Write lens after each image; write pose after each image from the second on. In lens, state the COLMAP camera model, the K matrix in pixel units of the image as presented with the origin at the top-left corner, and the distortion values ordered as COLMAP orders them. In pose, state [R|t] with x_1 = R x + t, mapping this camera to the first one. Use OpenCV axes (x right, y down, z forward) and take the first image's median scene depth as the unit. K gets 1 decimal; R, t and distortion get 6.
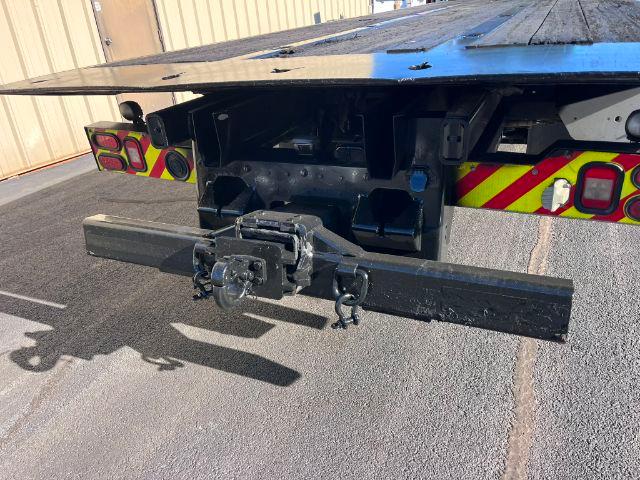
lens RADIAL K [[480.2, 0, 324.3], [0, 480.2, 243.8], [0, 0, 1]] dist [0.011853, -0.026418]
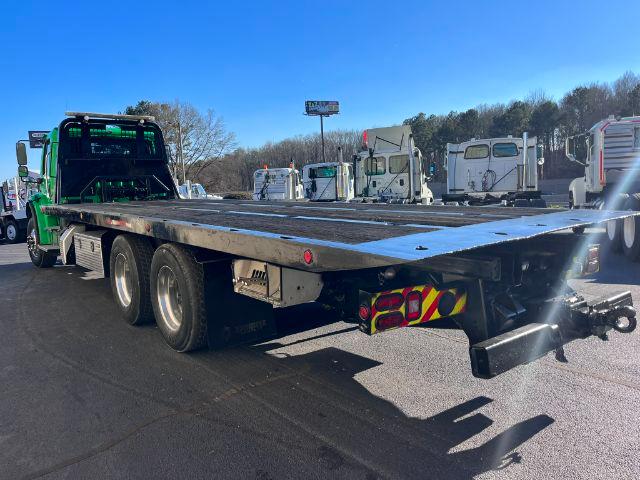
lens RADIAL K [[480.2, 0, 316.8], [0, 480.2, 237.8], [0, 0, 1]] dist [0.011853, -0.026418]
pose [[0.473389, -0.035363, 0.880143, -1.496656], [0.383901, 0.907587, -0.170017, -0.218687], [-0.792794, 0.418372, 0.443218, 0.589235]]
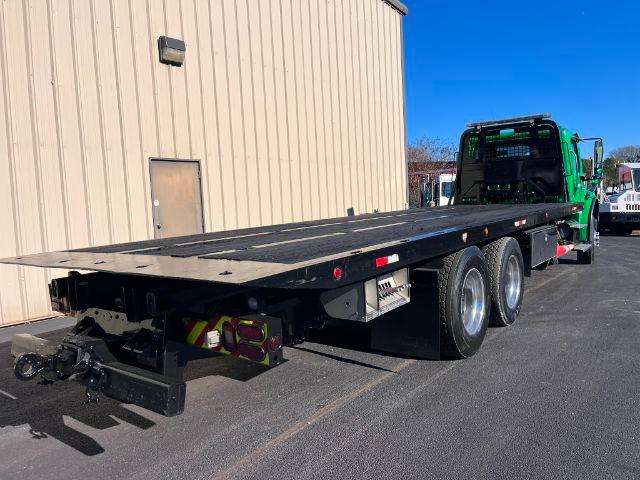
lens RADIAL K [[480.2, 0, 317.9], [0, 480.2, 234.9], [0, 0, 1]] dist [0.011853, -0.026418]
pose [[0.975986, 0.048484, -0.212367, 0.795843], [-0.122110, 0.929108, -0.349066, 0.075424], [0.180388, 0.366616, 0.912717, -0.455765]]
